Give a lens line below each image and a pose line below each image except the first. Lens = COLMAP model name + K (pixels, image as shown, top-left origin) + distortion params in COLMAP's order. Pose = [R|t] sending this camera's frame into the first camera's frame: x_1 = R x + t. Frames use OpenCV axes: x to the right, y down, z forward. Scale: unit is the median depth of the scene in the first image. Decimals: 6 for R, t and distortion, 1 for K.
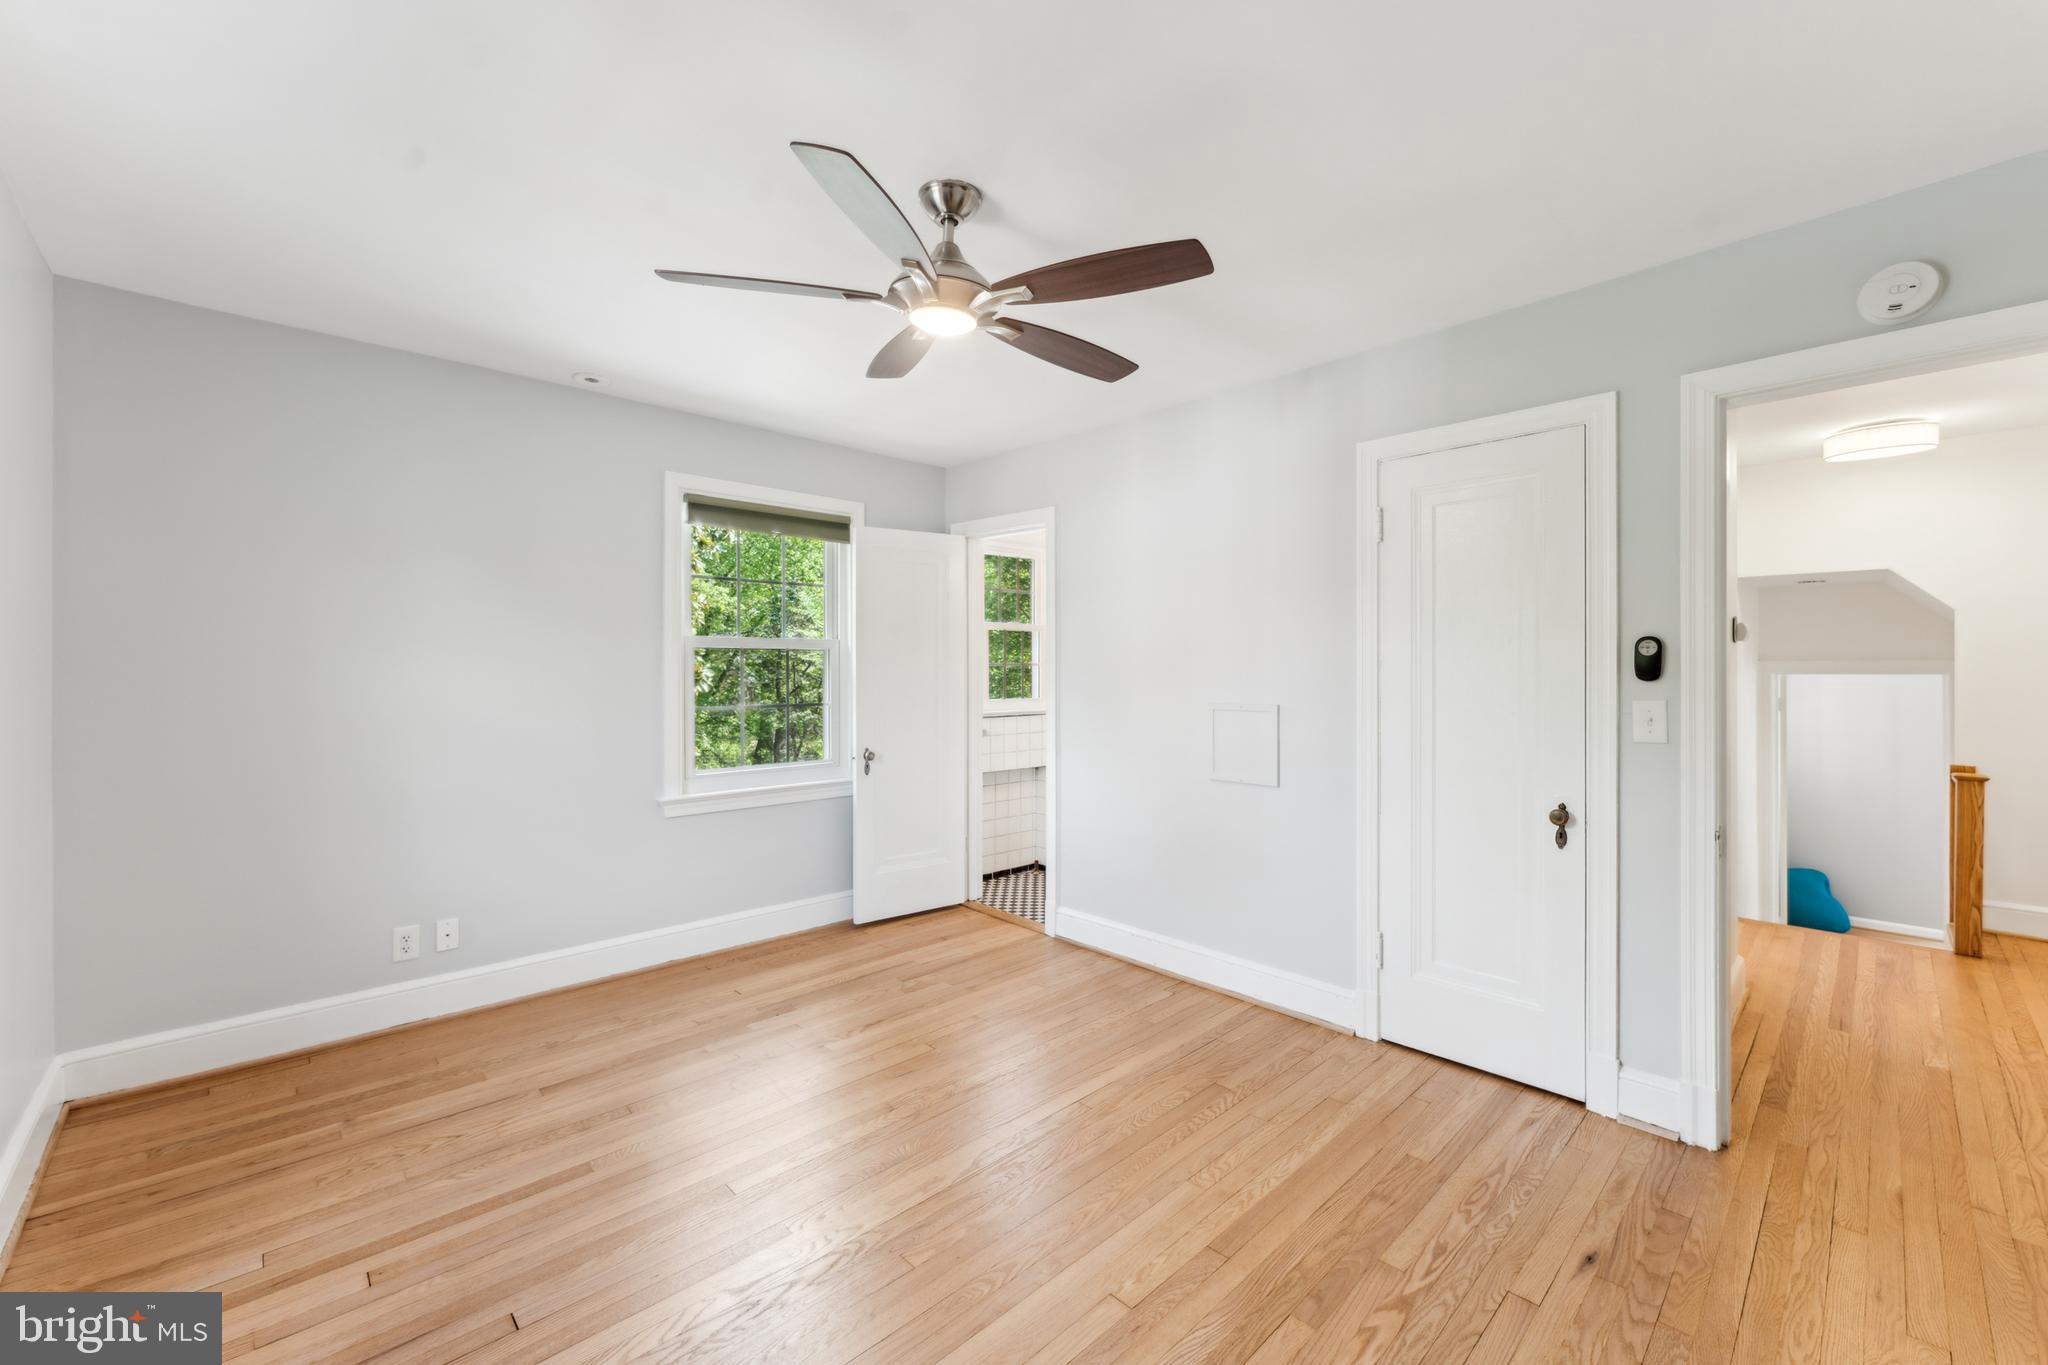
lens RADIAL K [[828.5, 0, 1022.6], [0, 828.5, 675.3], [0, 0, 1]] dist [0.000009, -0.000042]
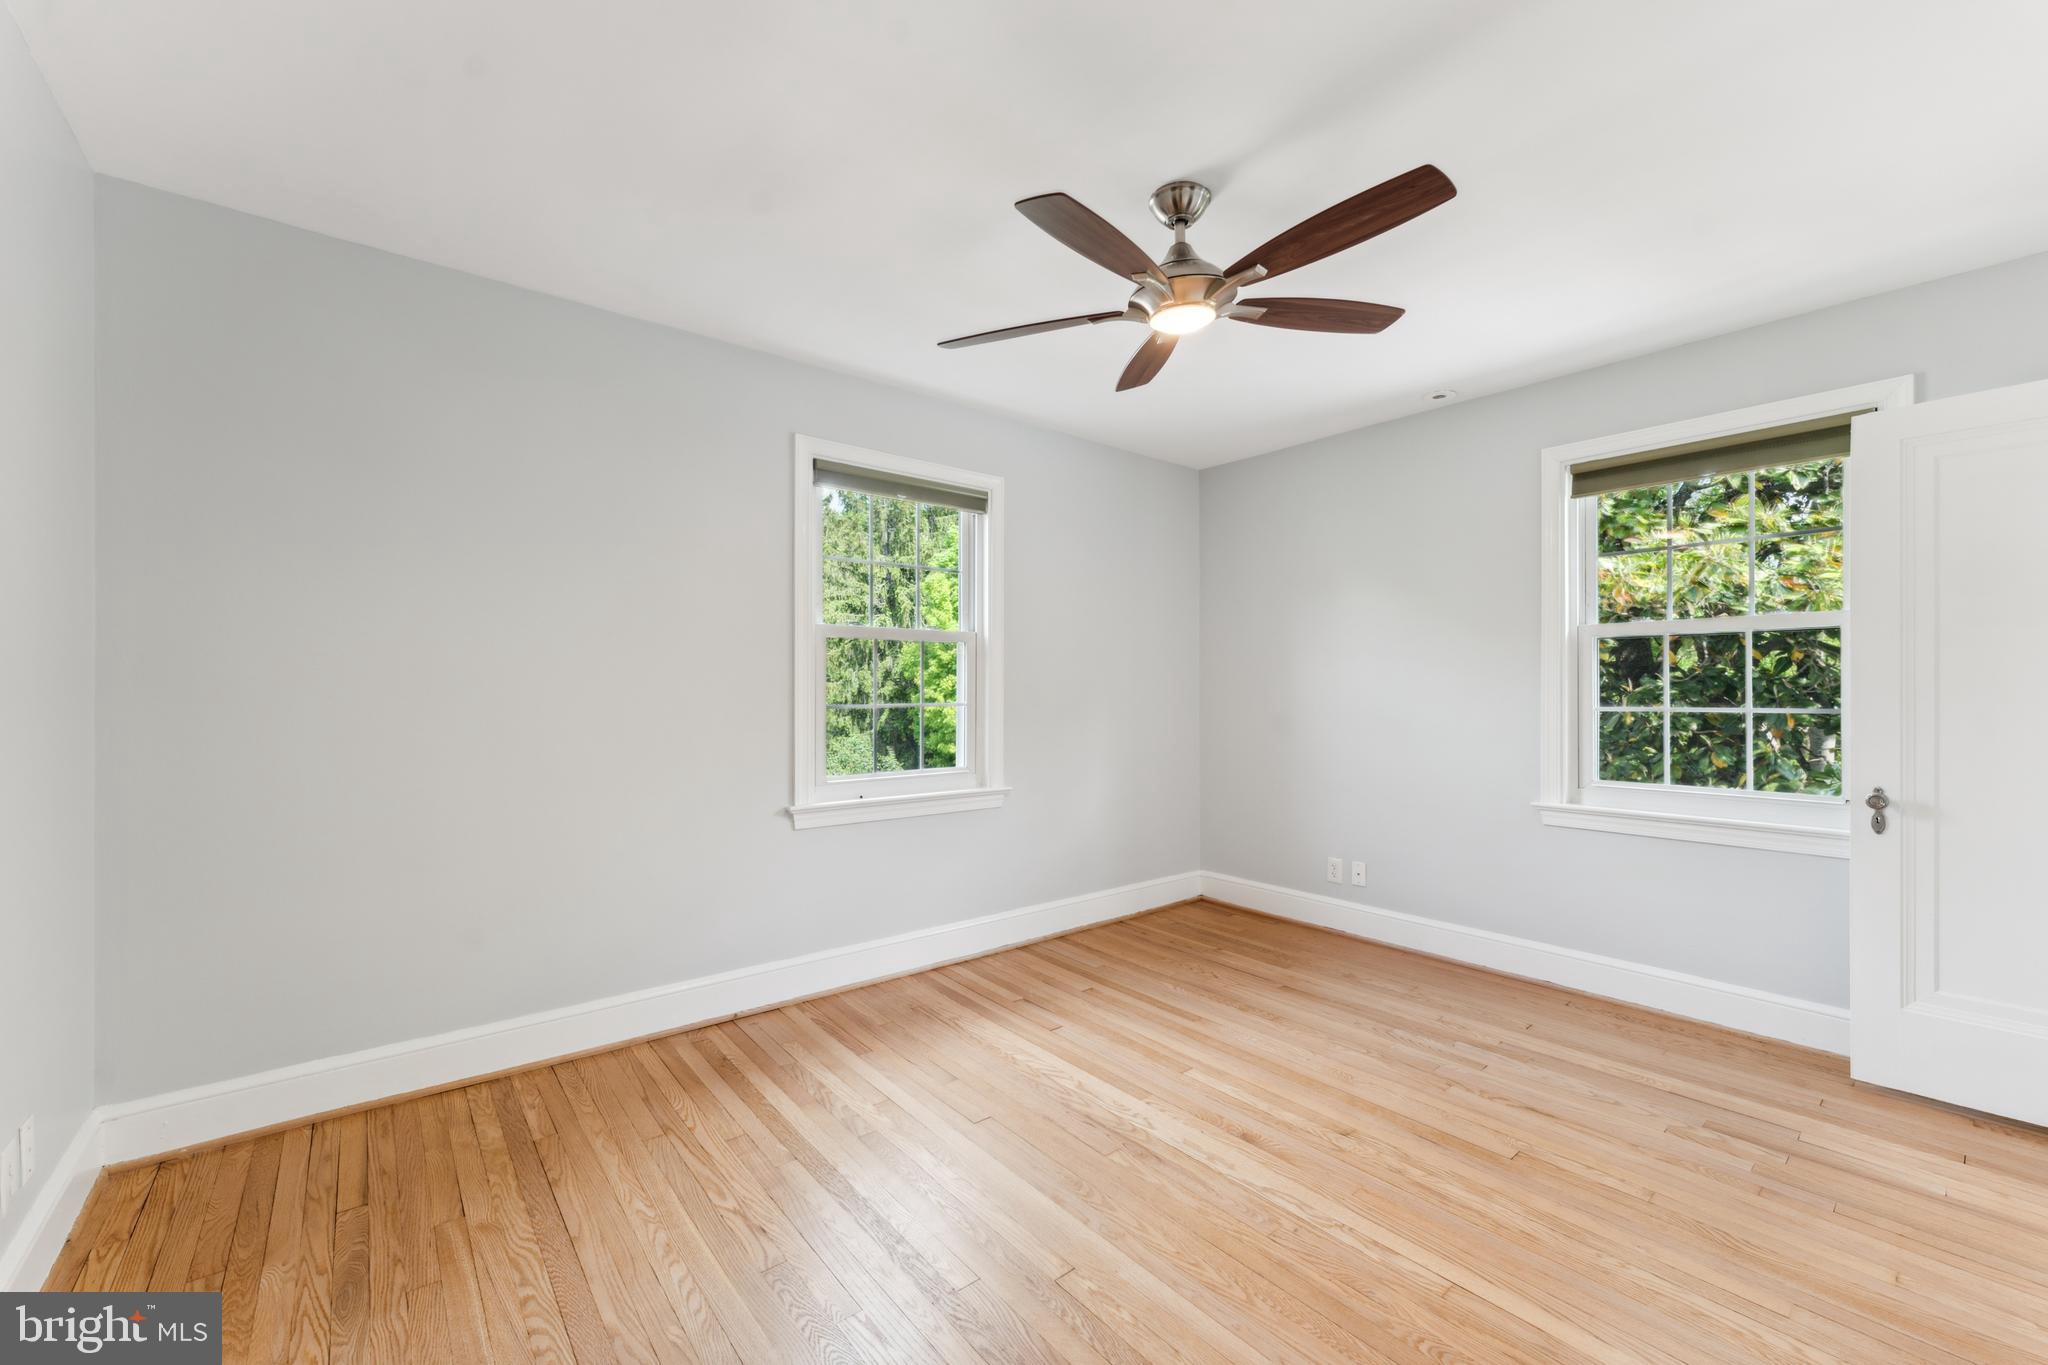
lens RADIAL K [[828.5, 0, 1018.9], [0, 828.5, 687.5], [0, 0, 1]] dist [0.000009, -0.000042]
pose [[-0.094486, -0.001517, -0.995525, 0.663388], [-0.001763, 0.999998, -0.001357, 0.026053], [0.995525, 0.001627, -0.094489, 0.611590]]
